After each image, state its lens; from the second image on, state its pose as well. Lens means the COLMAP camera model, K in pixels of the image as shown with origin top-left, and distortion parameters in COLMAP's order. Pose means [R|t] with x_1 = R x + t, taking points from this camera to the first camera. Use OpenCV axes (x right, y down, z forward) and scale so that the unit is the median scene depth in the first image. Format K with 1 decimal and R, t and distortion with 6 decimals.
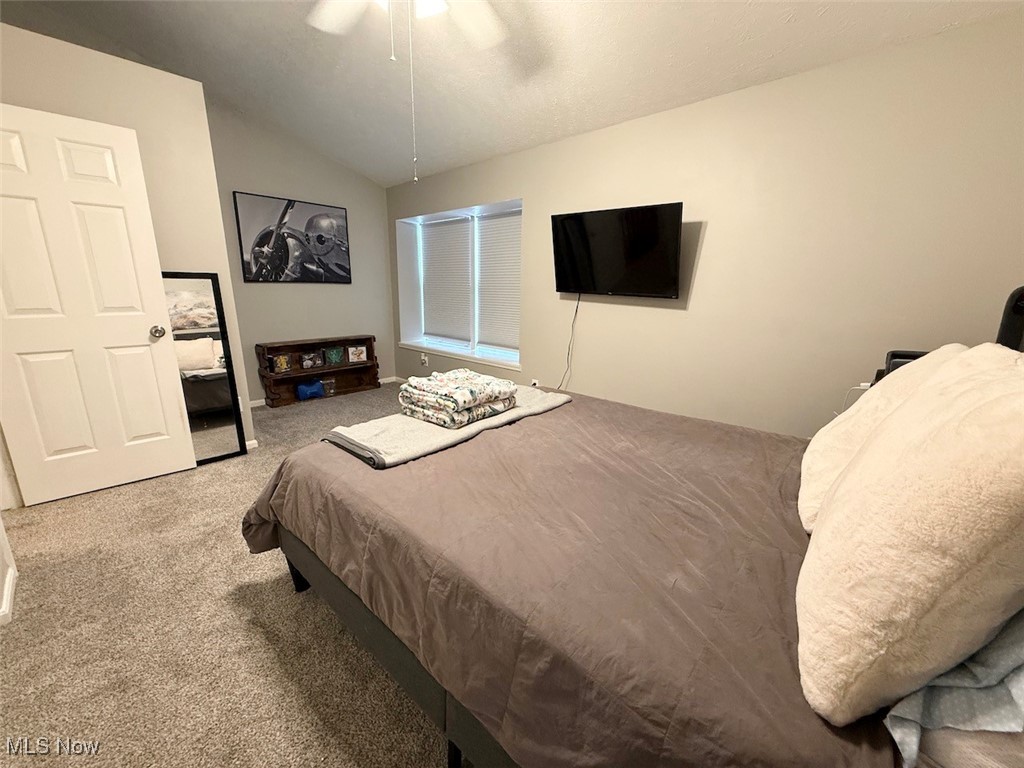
lens RADIAL K [[410.6, 0, 509.3], [0, 410.6, 383.0], [0, 0, 1]] dist [0.006437, -0.001003]
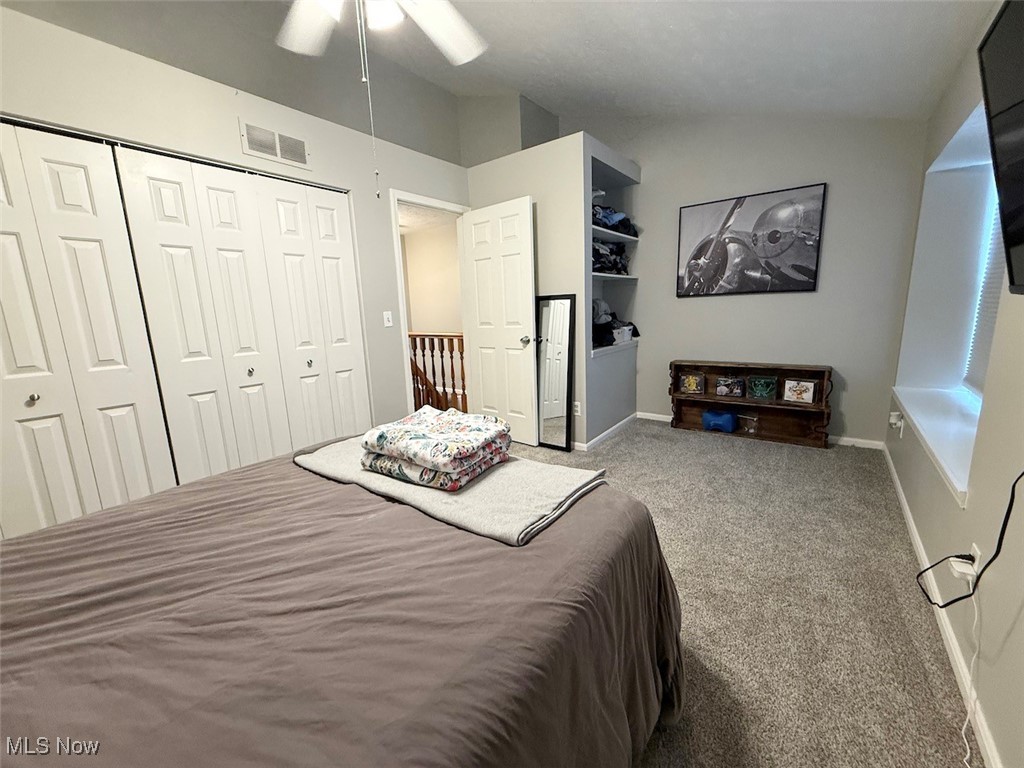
lens RADIAL K [[410.6, 0, 514.5], [0, 410.6, 386.9], [0, 0, 1]] dist [0.006437, -0.001003]
pose [[0.106348, 0.173358, -0.979100, 0.306499], [-0.189379, 0.970191, 0.151211, -0.105458], [0.976128, 0.169340, 0.136008, 0.490744]]
